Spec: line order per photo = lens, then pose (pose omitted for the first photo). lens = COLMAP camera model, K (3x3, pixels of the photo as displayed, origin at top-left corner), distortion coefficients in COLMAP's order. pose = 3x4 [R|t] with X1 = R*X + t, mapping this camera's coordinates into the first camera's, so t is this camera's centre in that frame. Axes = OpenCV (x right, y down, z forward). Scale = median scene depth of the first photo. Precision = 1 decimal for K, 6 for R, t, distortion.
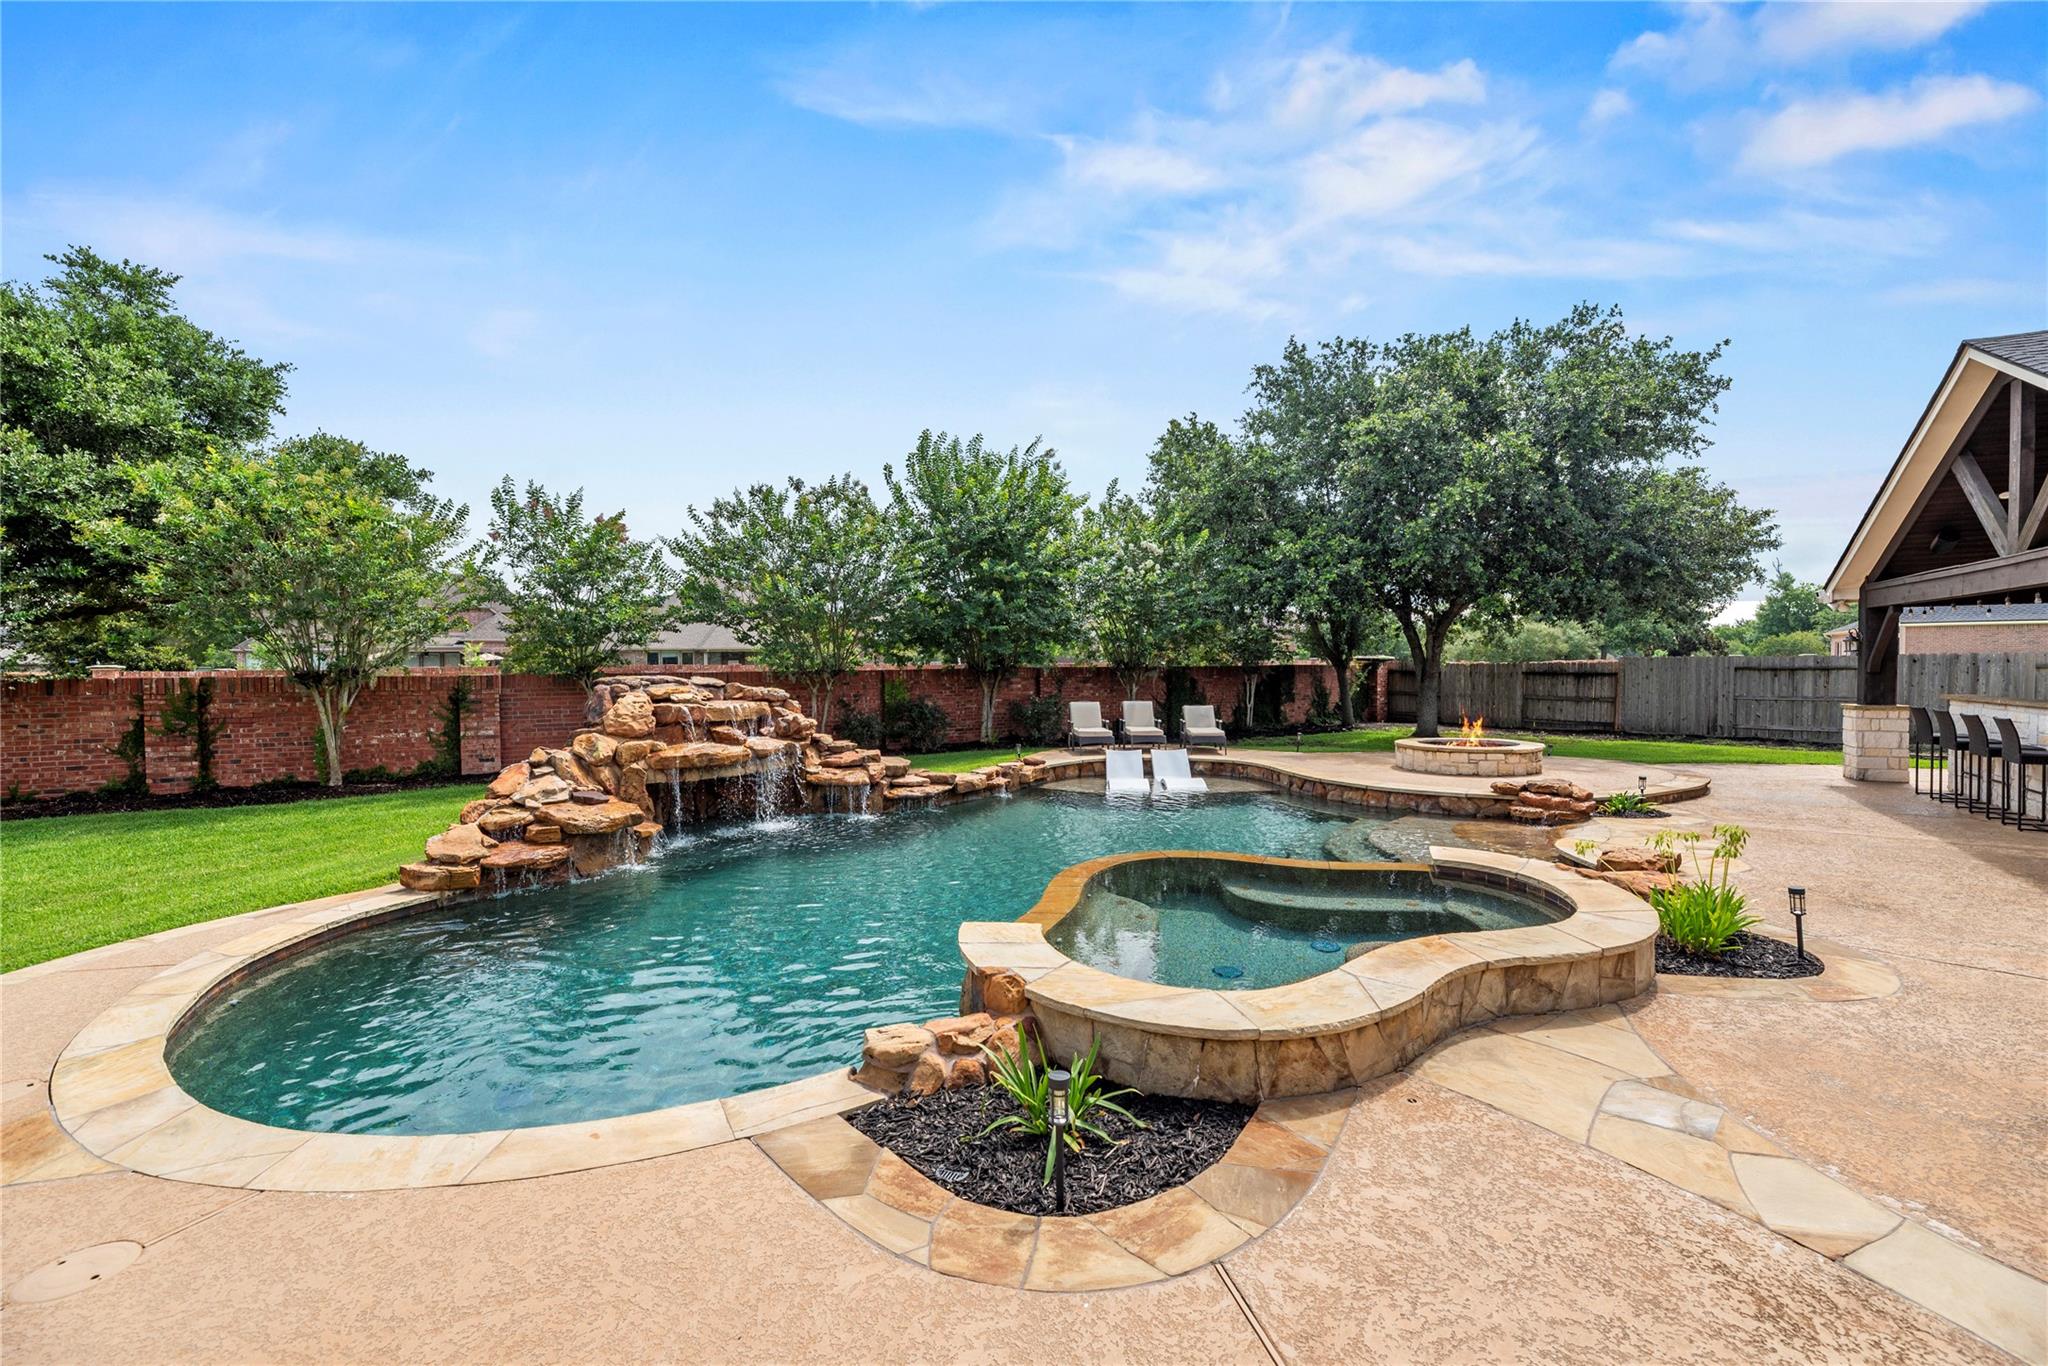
lens RADIAL K [[814.5, 0, 1024.2], [0, 814.5, 673.1], [0, 0, 1]] dist [-0.000934, -0.000110]
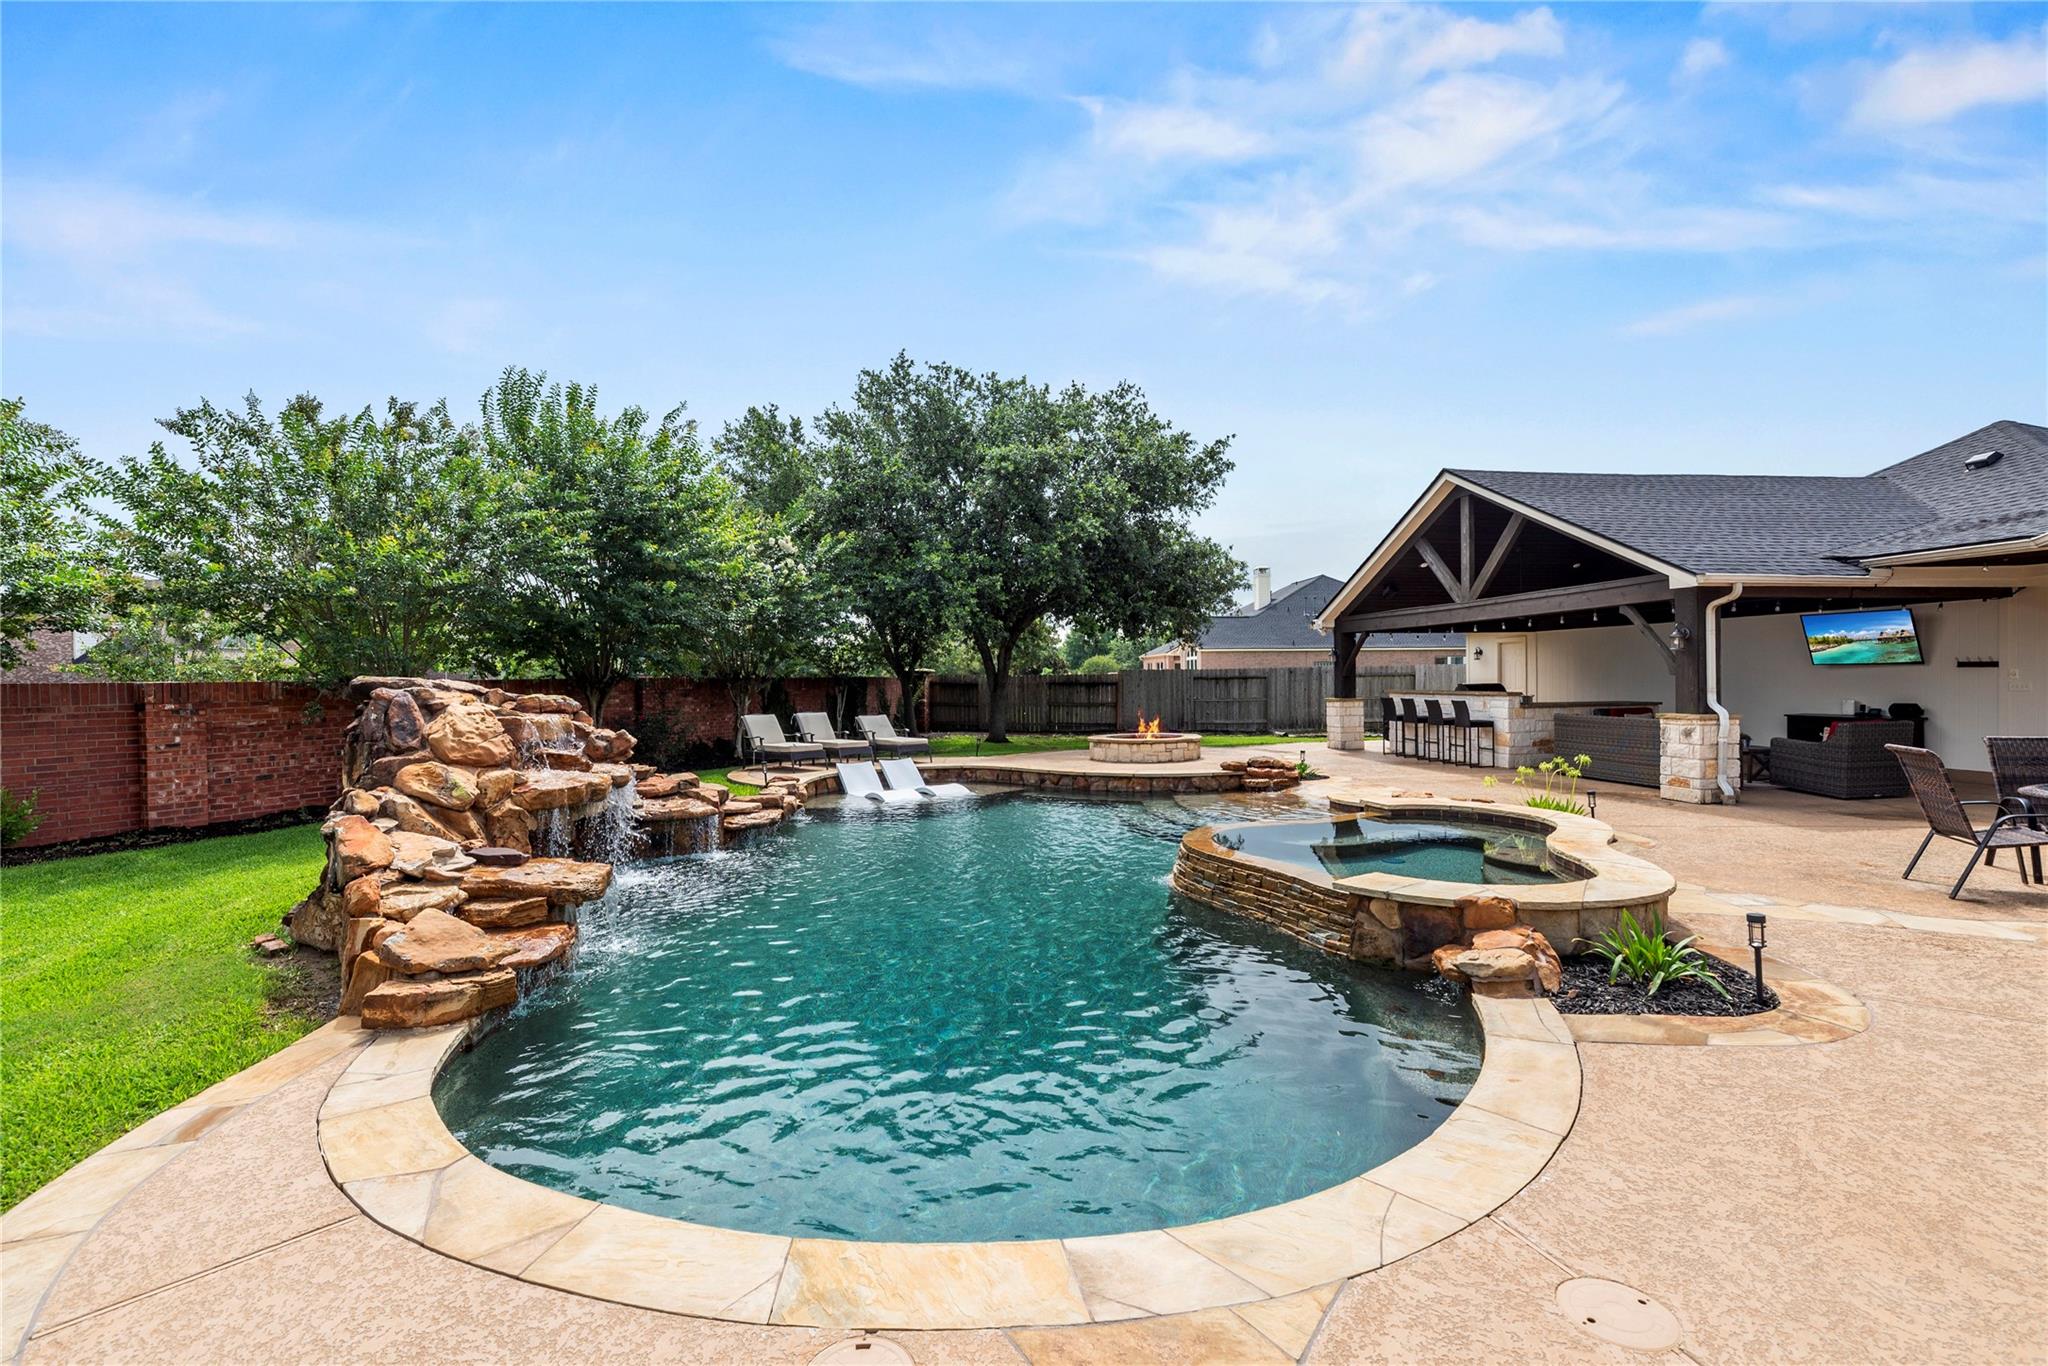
lens RADIAL K [[870.5, 0, 1023.9], [0, 870.5, 677.2], [0, 0, 1]] dist [0.001824, -0.000158]
pose [[0.779587, -0.000035, 0.626294, -0.405732], [0.010741, 0.999854, -0.013314, 0.014881], [-0.626202, 0.017107, 0.779473, 0.122587]]
